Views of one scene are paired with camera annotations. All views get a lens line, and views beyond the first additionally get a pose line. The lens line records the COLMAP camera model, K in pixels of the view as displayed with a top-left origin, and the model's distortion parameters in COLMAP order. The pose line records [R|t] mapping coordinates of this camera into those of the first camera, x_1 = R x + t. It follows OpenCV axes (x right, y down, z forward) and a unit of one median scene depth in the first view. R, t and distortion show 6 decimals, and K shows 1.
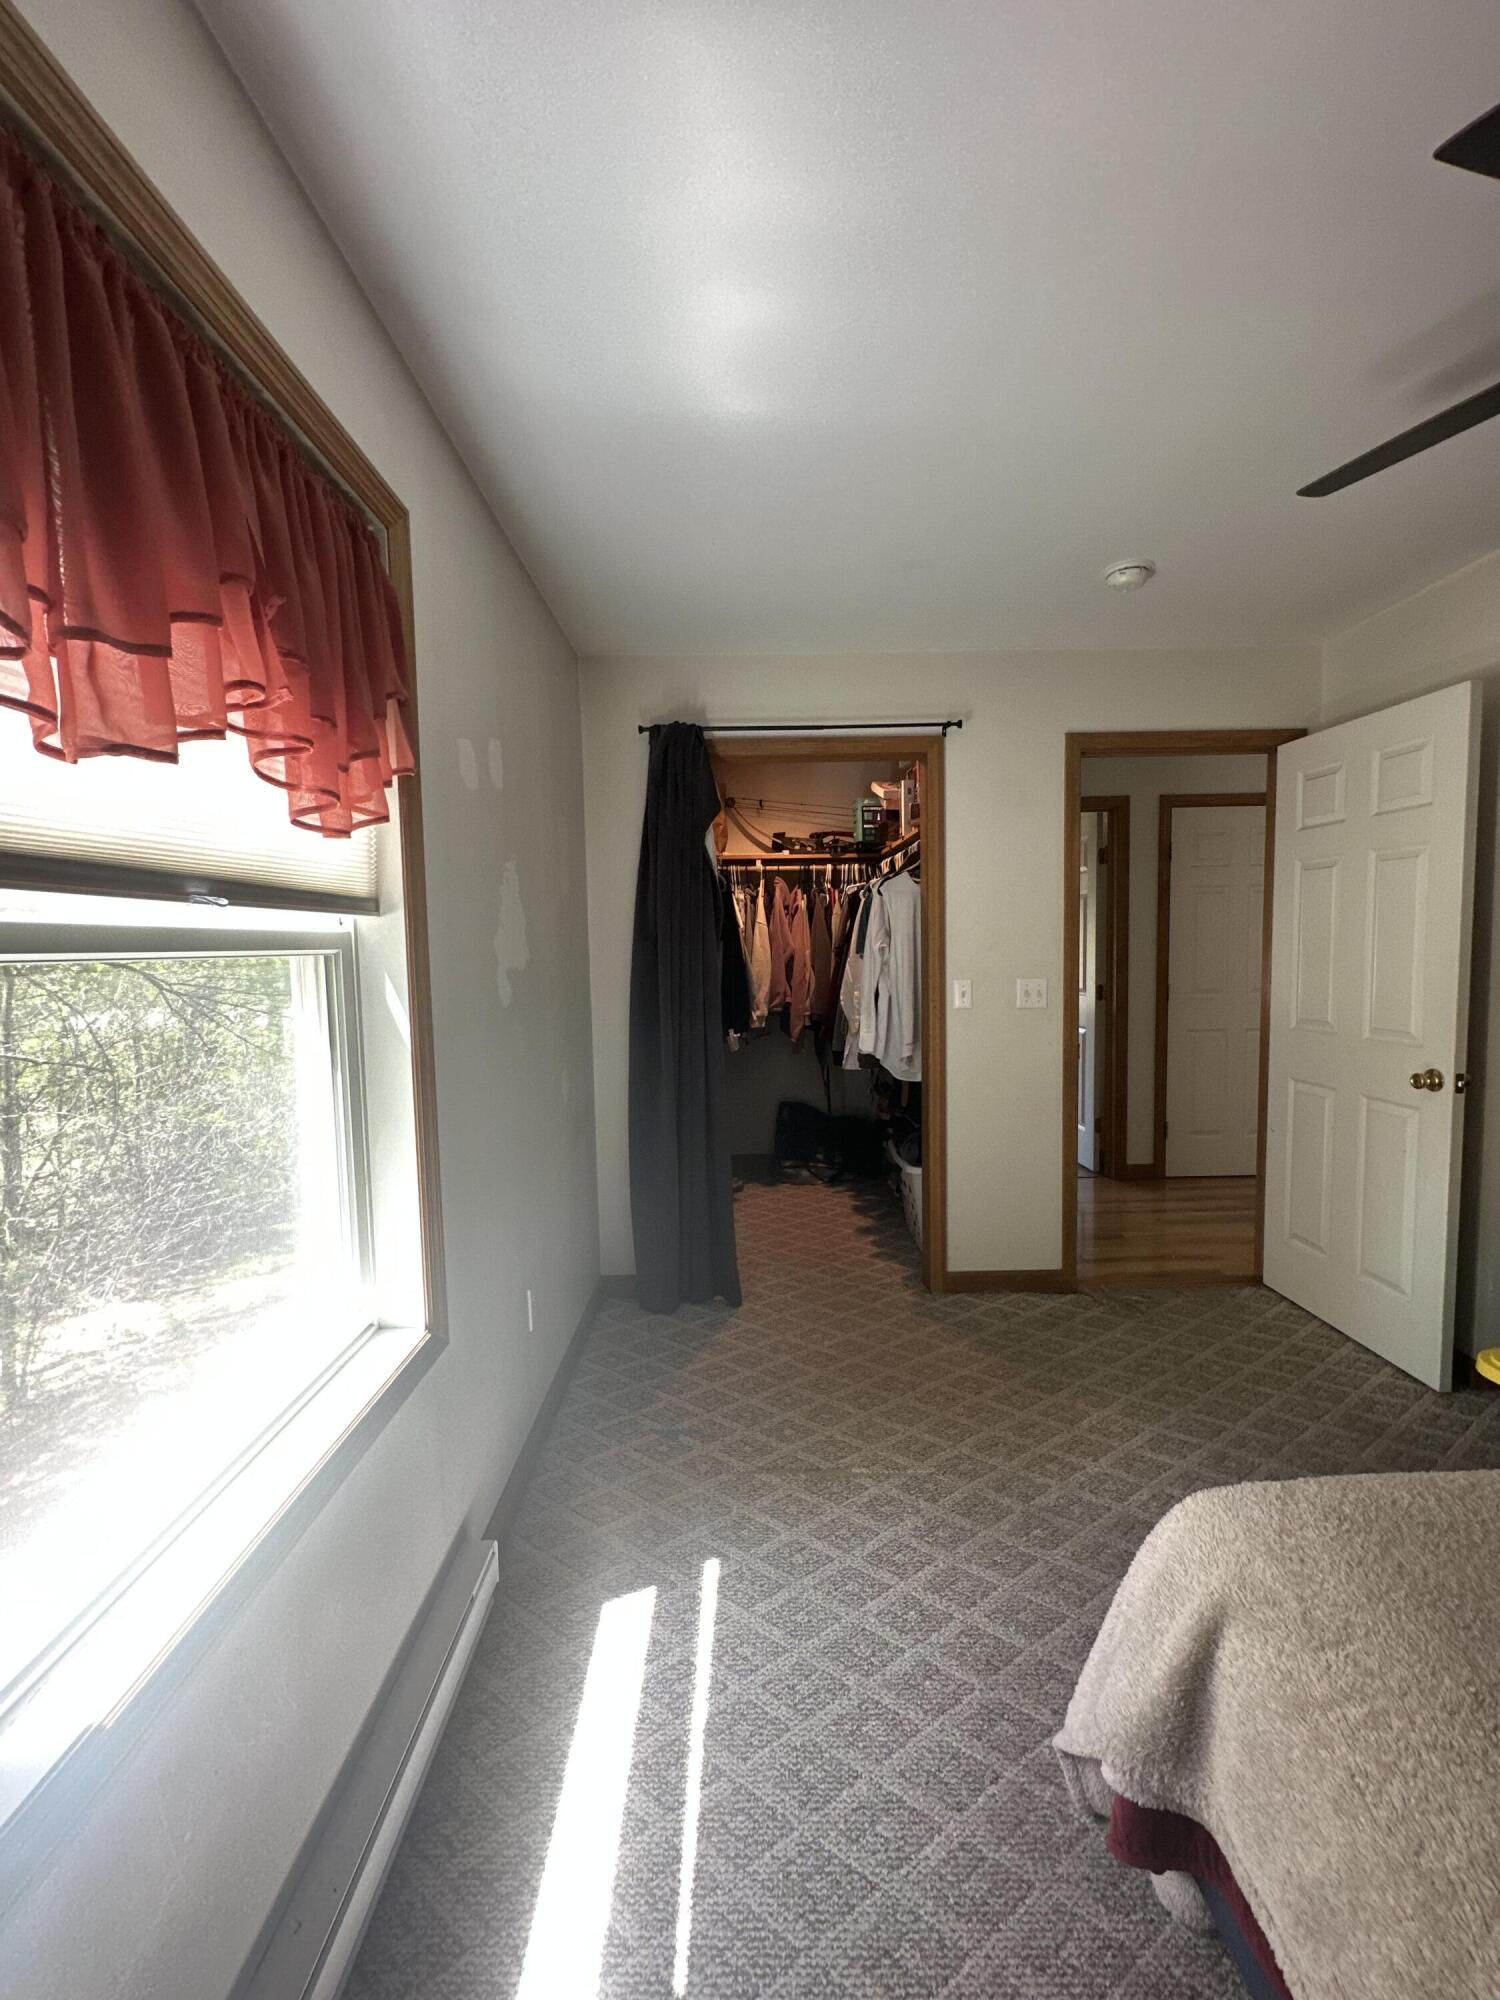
lens RADIAL K [[798.4, 0, 752.3], [0, 798.4, 998.8], [0, 0, 1]] dist [-0.000532, 0.000307]
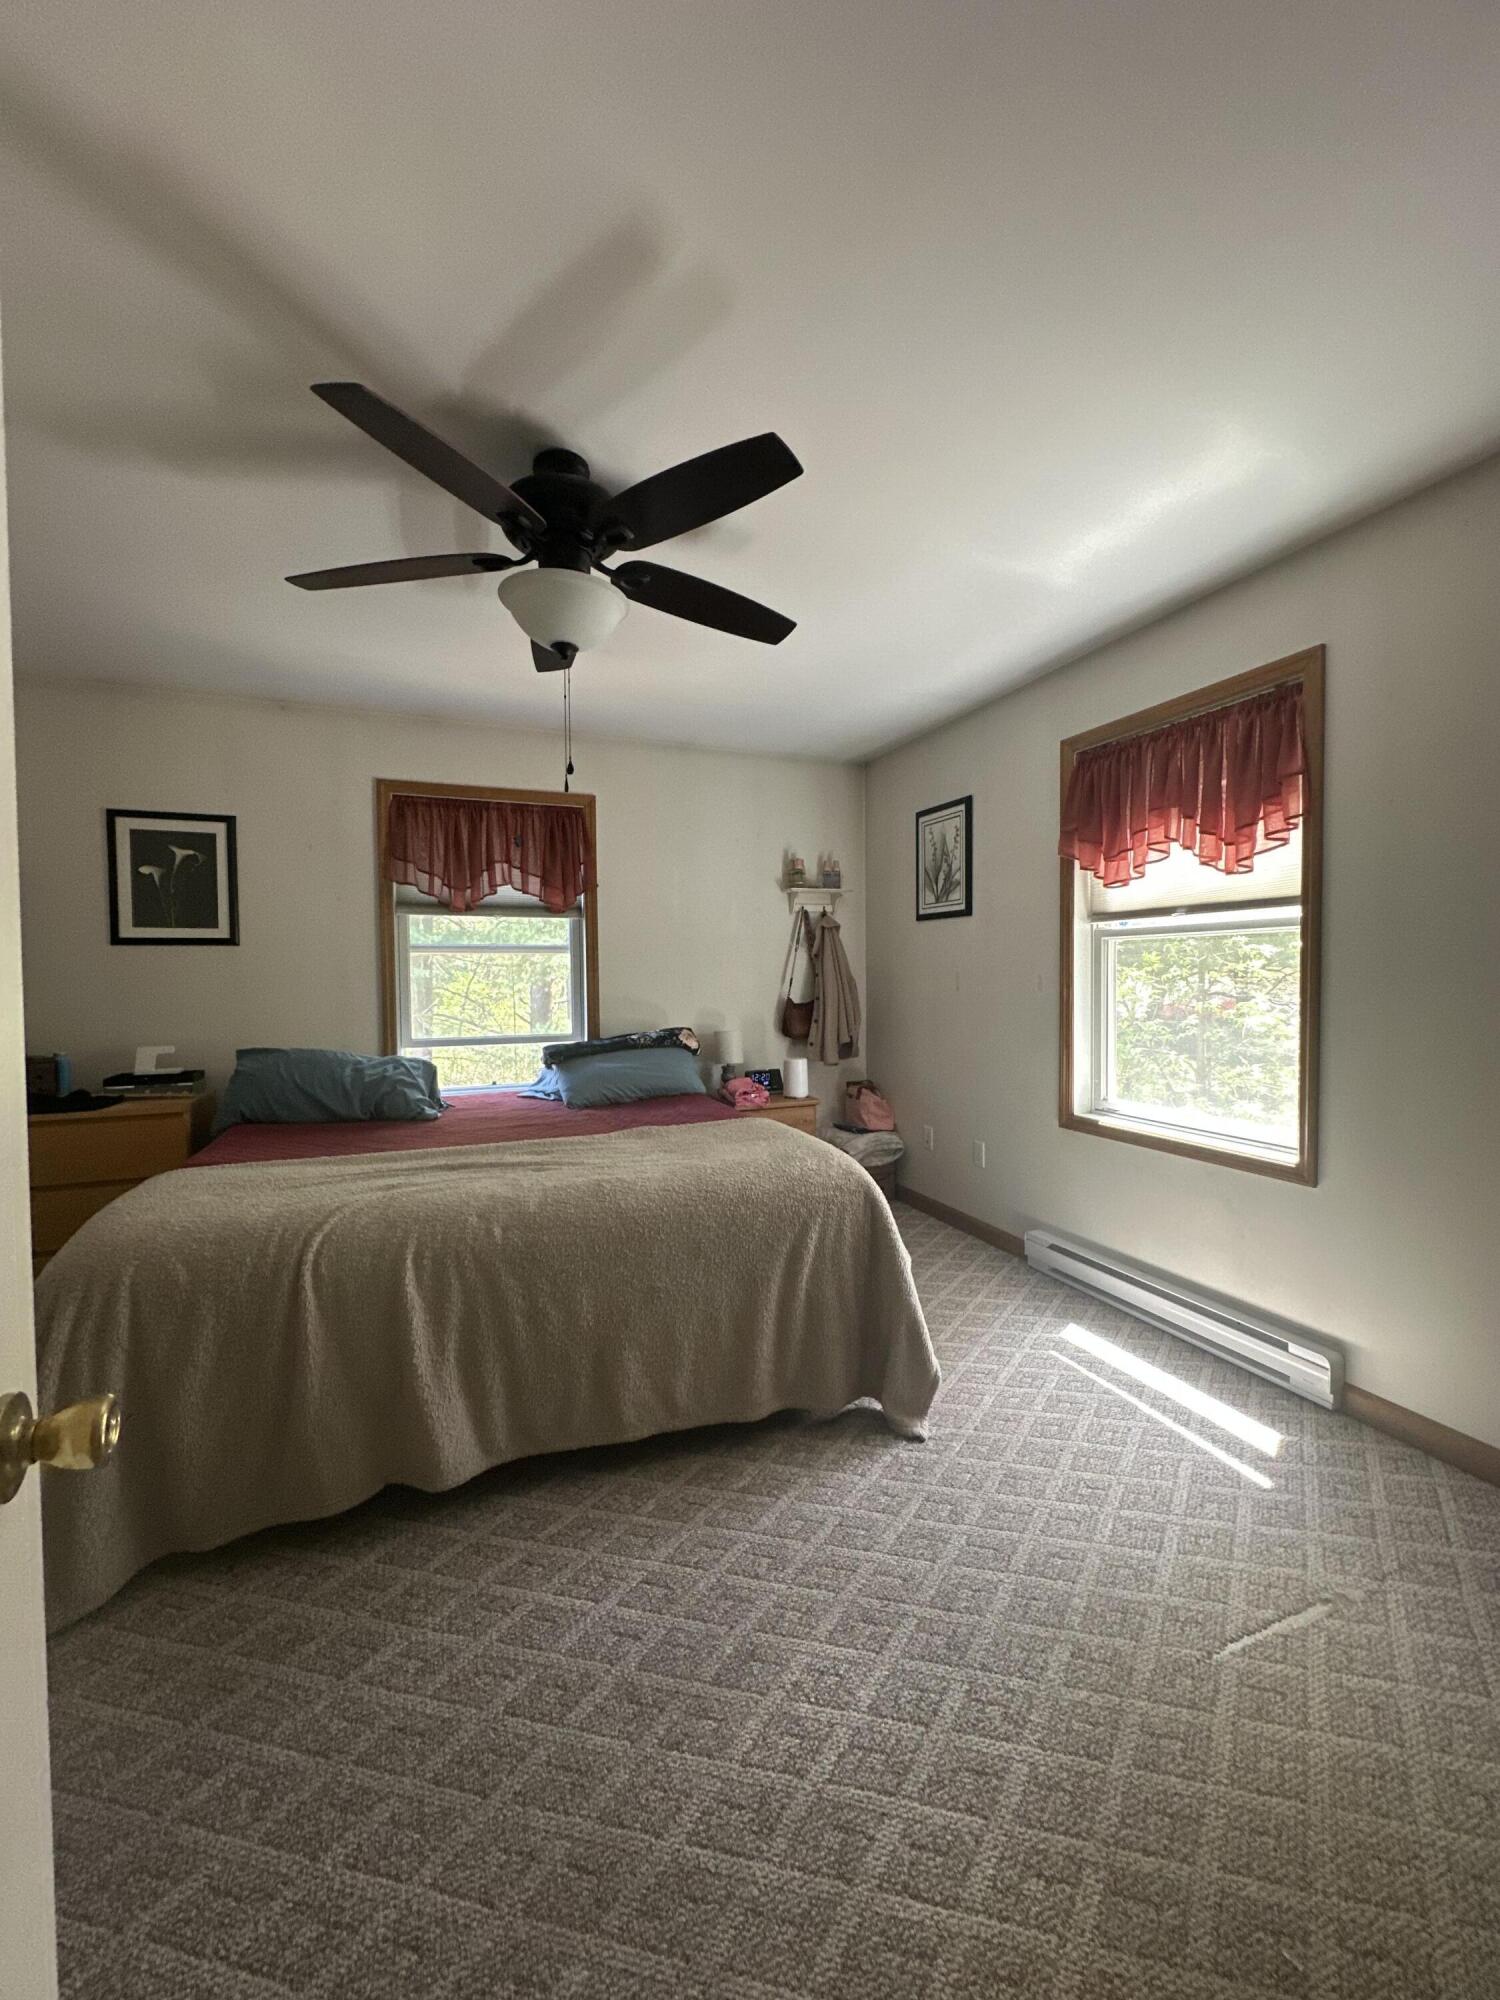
lens RADIAL K [[798.4, 0, 752.3], [0, 798.4, 998.8], [0, 0, 1]] dist [-0.000532, 0.000307]
pose [[-0.927535, 0.040308, -0.371556, 0.774695], [0.003212, 0.994990, 0.099922, -0.049423], [0.373722, 0.091488, -0.923018, 1.336731]]
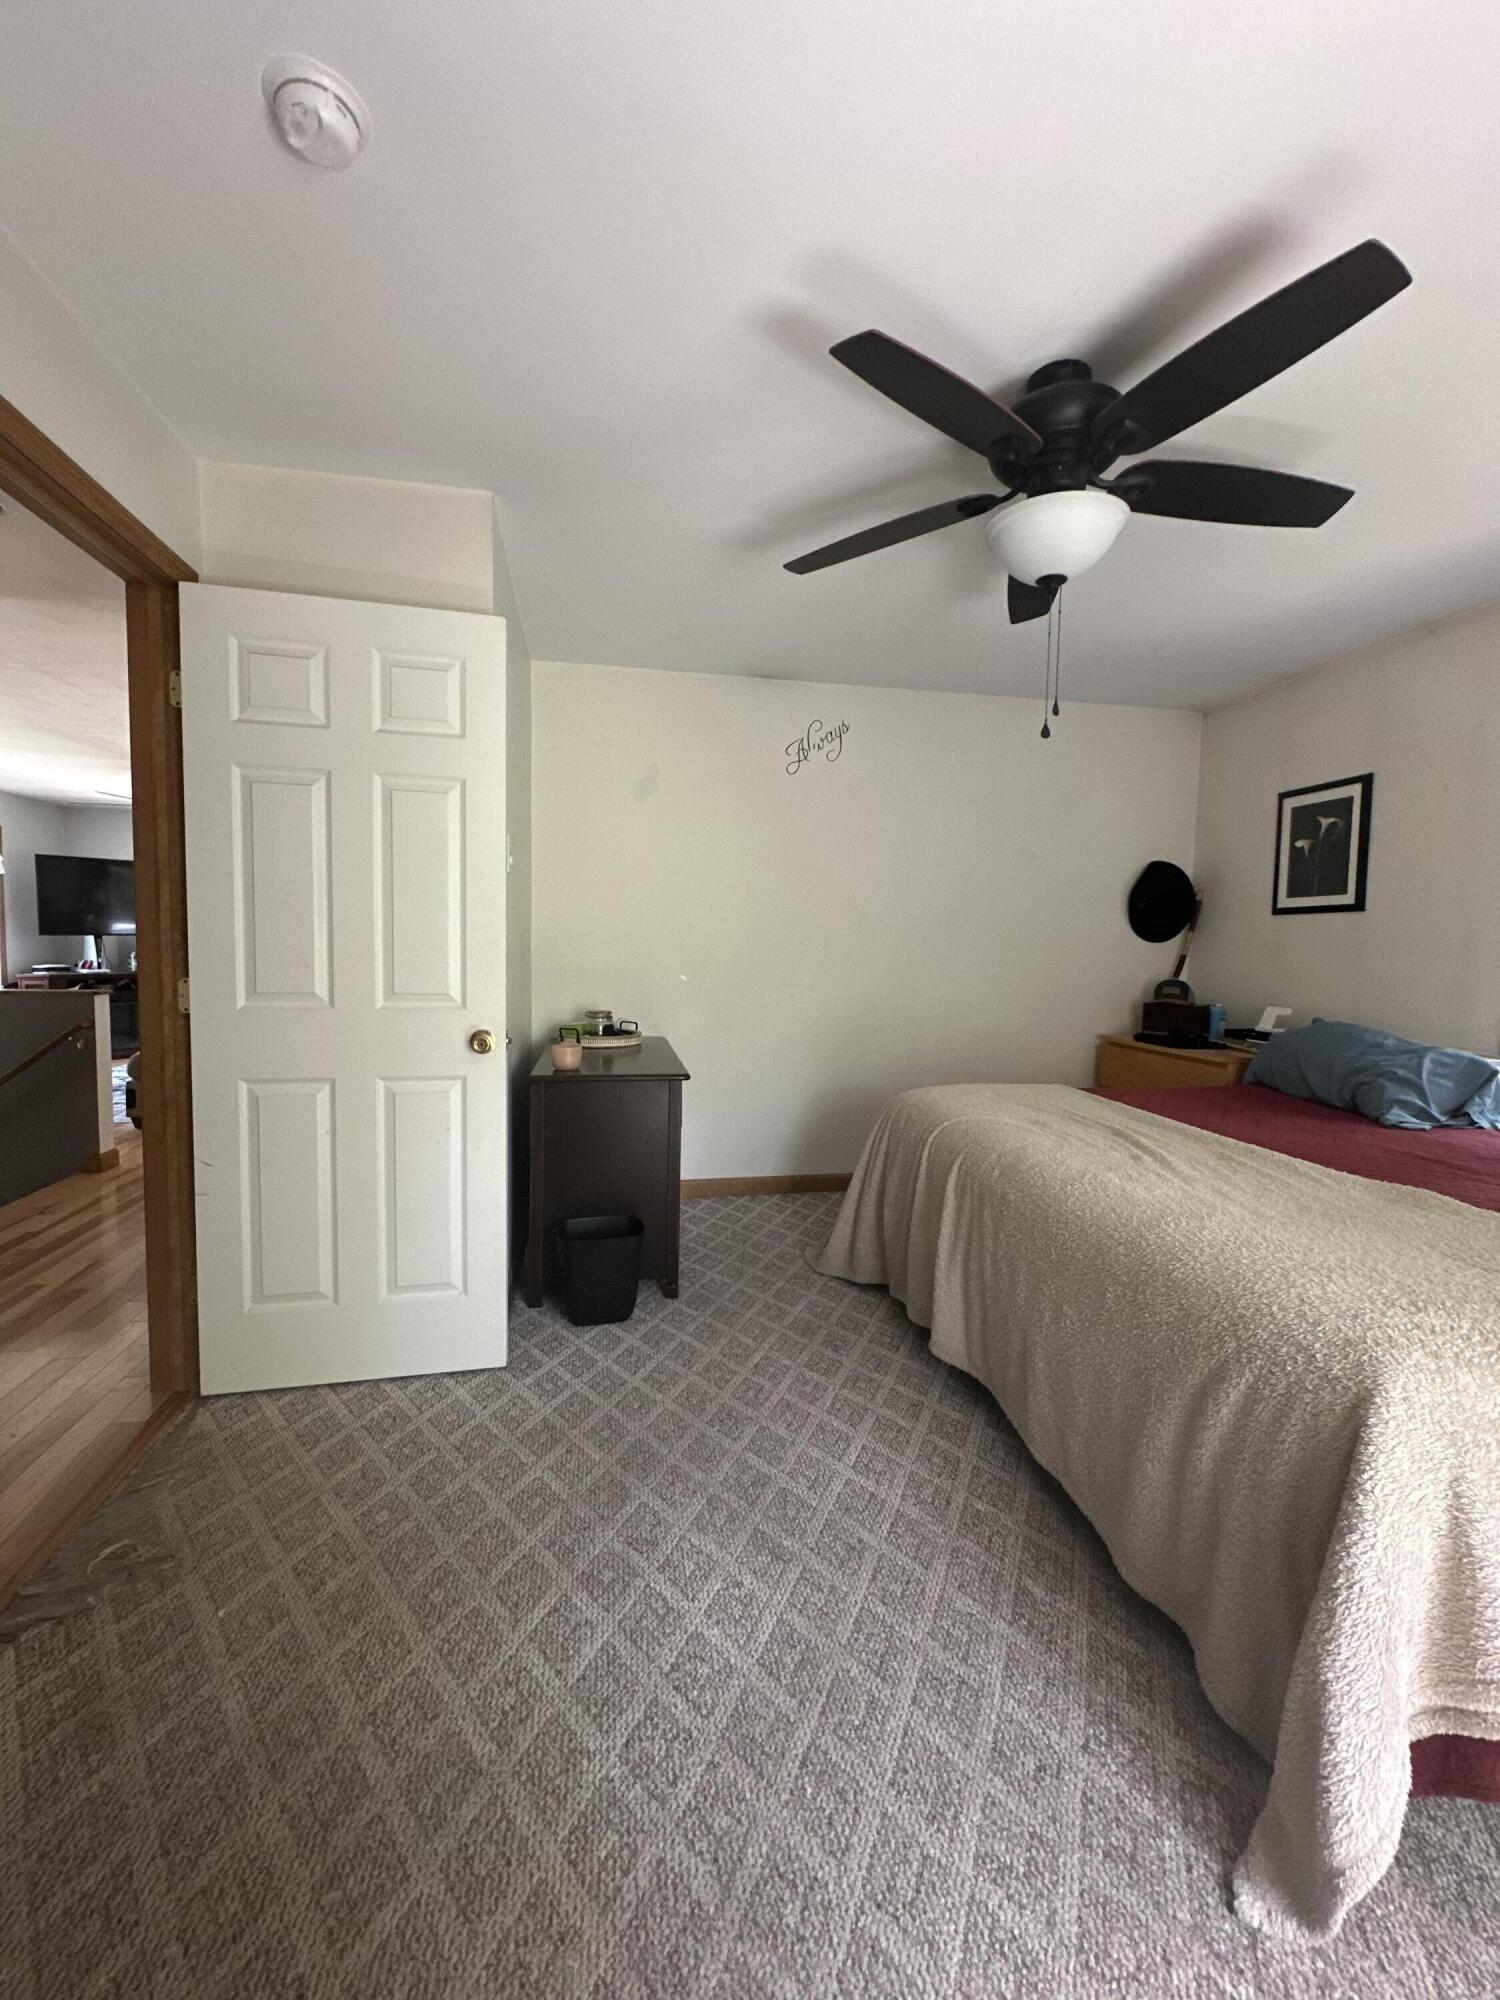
lens RADIAL K [[798.4, 0, 752.3], [0, 798.4, 998.8], [0, 0, 1]] dist [-0.000532, 0.000307]
pose [[-0.187069, -0.051024, 0.981021, -0.115228], [0.051369, 0.996776, 0.061639, 0.011124], [-0.981003, 0.061924, -0.183845, 0.902509]]
